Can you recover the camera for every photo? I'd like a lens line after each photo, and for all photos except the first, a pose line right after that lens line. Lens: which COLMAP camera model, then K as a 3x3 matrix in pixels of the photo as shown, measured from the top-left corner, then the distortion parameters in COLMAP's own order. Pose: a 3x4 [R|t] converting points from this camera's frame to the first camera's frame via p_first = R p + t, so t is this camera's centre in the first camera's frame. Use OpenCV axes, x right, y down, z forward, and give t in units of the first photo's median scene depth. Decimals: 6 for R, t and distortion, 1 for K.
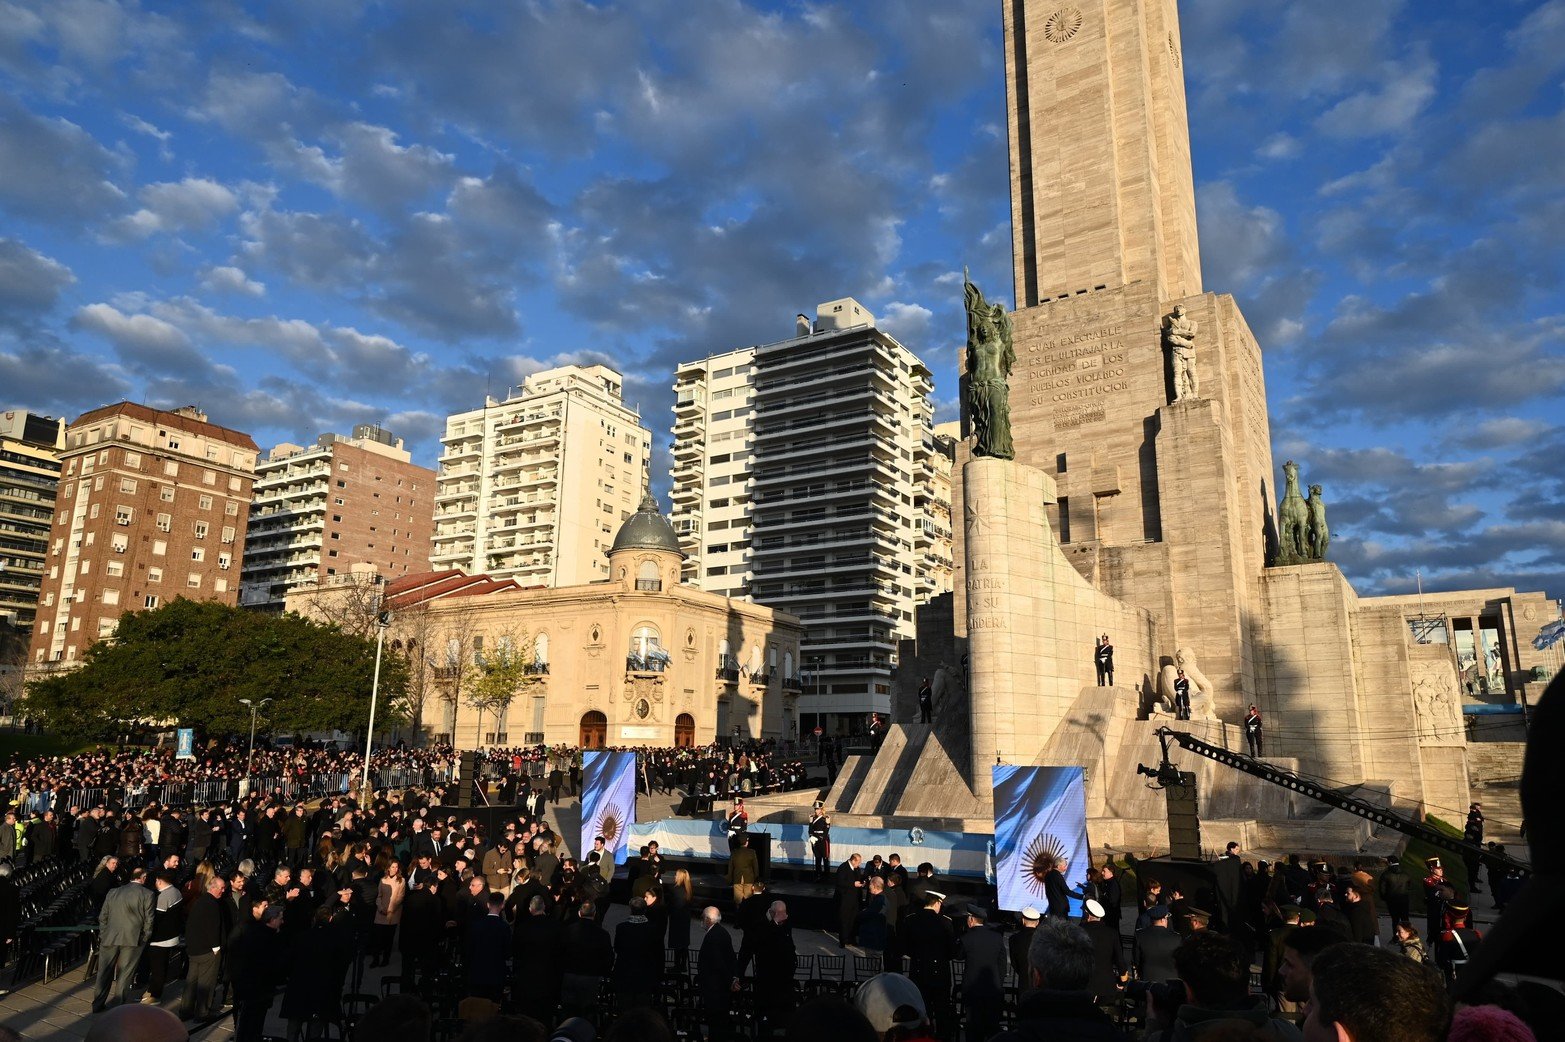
lens RADIAL K [[1037.2, 0, 784.8], [0, 1037.2, 518.2], [0, 0, 1]] dist [-0.018988, -0.002651]
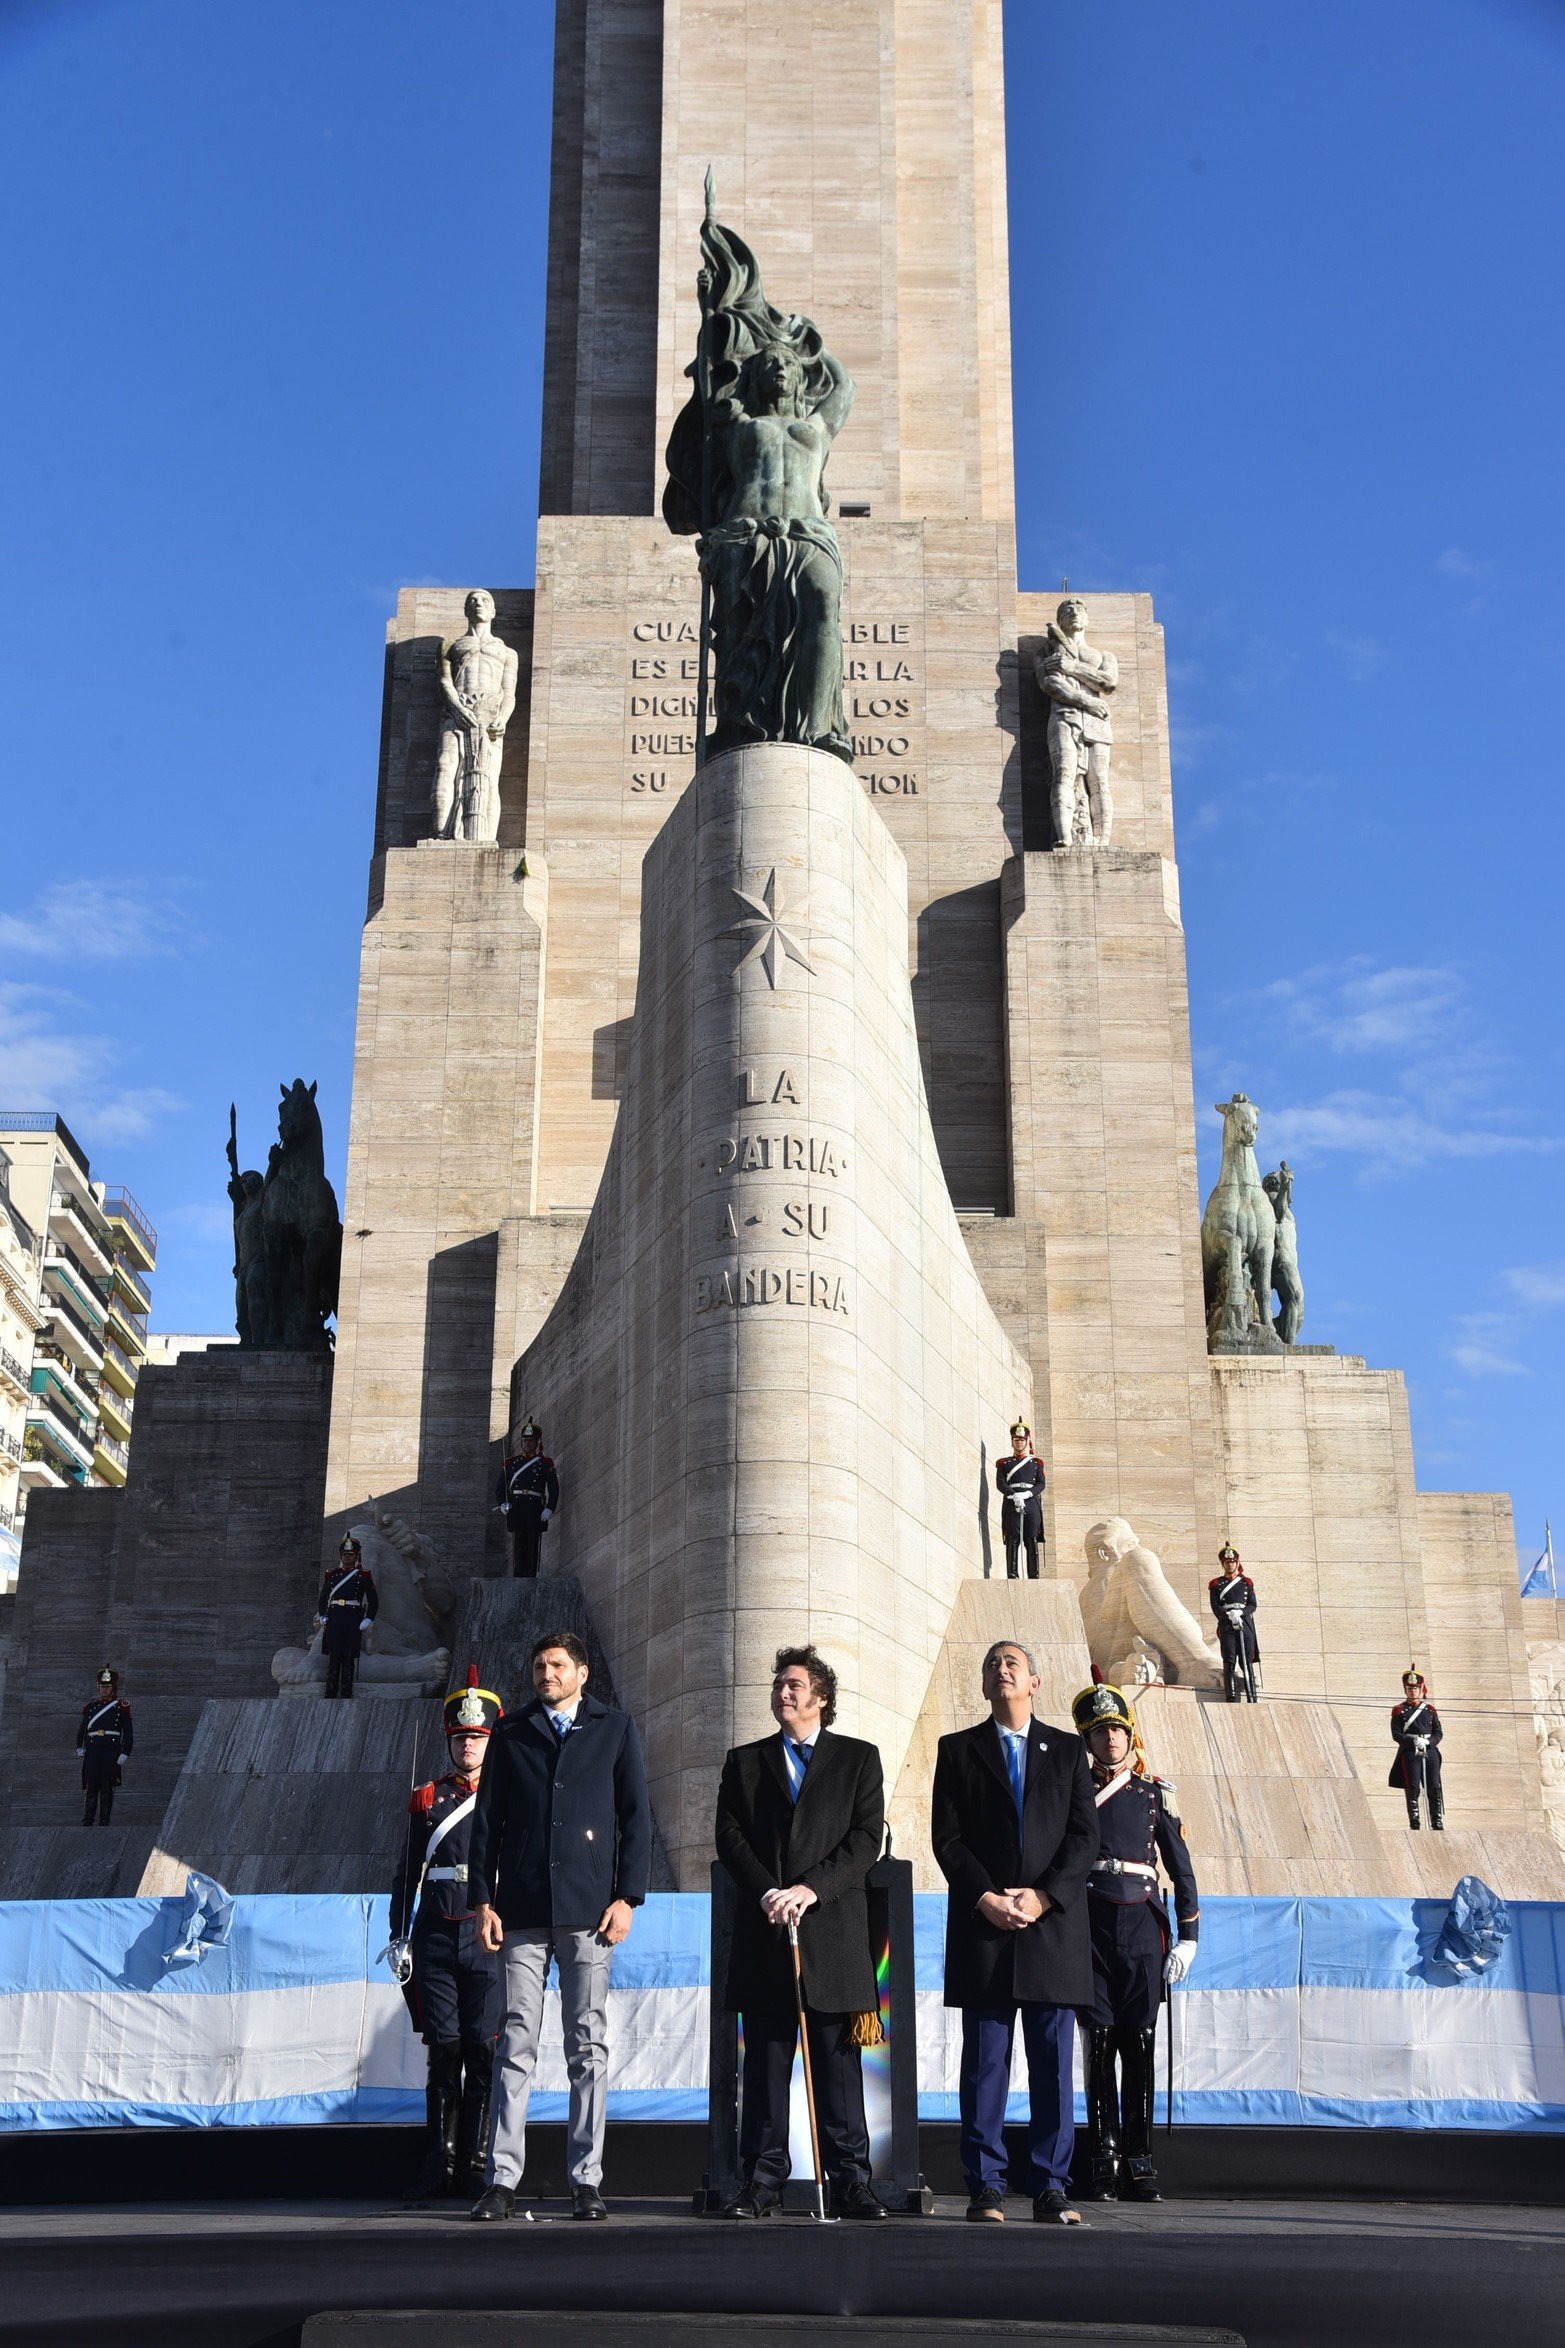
lens RADIAL K [[2442.1, 0, 790.5], [0, 2442.1, 1197.3], [0, 0, 1]] dist [0.091261, 0.000000]
pose [[0.817790, 0.179235, 0.546895, -0.115778], [-0.115232, 0.982020, -0.149529, 0.121484], [-0.563862, 0.059263, 0.823740, 0.320983]]
